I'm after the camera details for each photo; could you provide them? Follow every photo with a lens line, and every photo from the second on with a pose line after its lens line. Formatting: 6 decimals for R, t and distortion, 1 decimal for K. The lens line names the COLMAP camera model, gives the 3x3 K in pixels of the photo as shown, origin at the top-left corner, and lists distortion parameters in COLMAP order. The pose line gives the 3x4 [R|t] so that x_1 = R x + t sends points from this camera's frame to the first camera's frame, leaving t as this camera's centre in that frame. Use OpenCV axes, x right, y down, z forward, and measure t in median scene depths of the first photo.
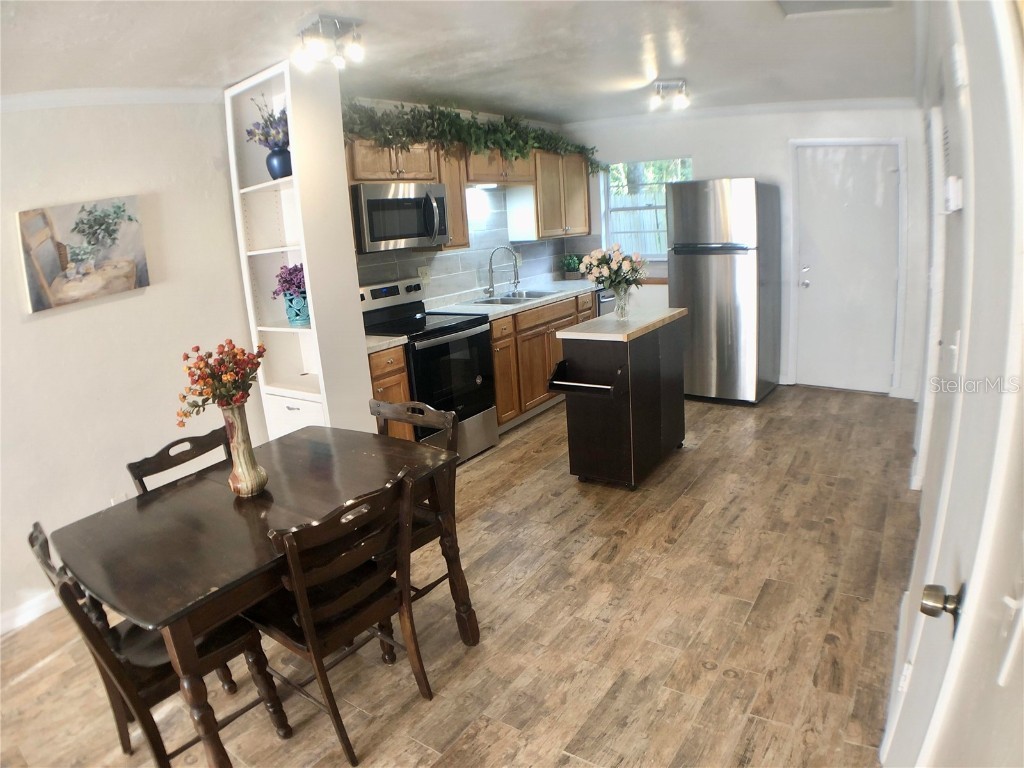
lens RADIAL K [[623.7, 0, 512.0], [0, 623.7, 384.0], [0, 0, 1]] dist [-0.139735, -0.001971]
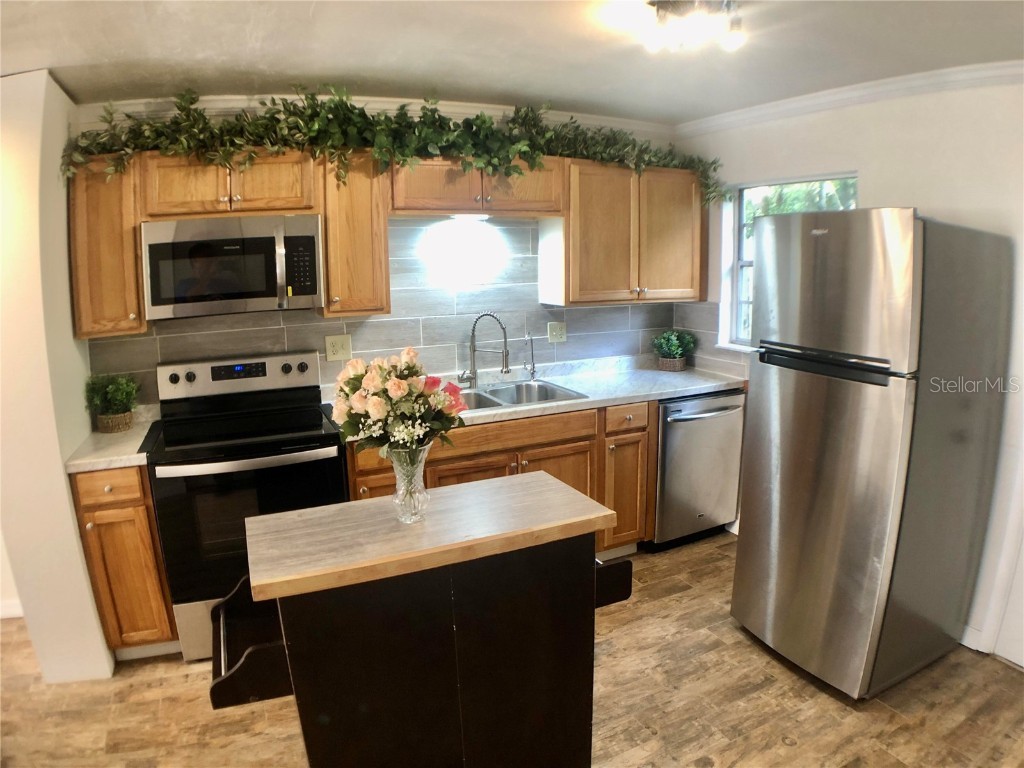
lens RADIAL K [[634.7, 0, 505.2], [0, 634.7, 385.0], [0, 0, 1]] dist [-0.202498, 0.046730]
pose [[0.861183, 0.146779, -0.486642, 0.233438], [-0.169016, 0.985612, -0.001823, -0.110218], [0.479372, 0.083820, 0.873600, 0.330987]]
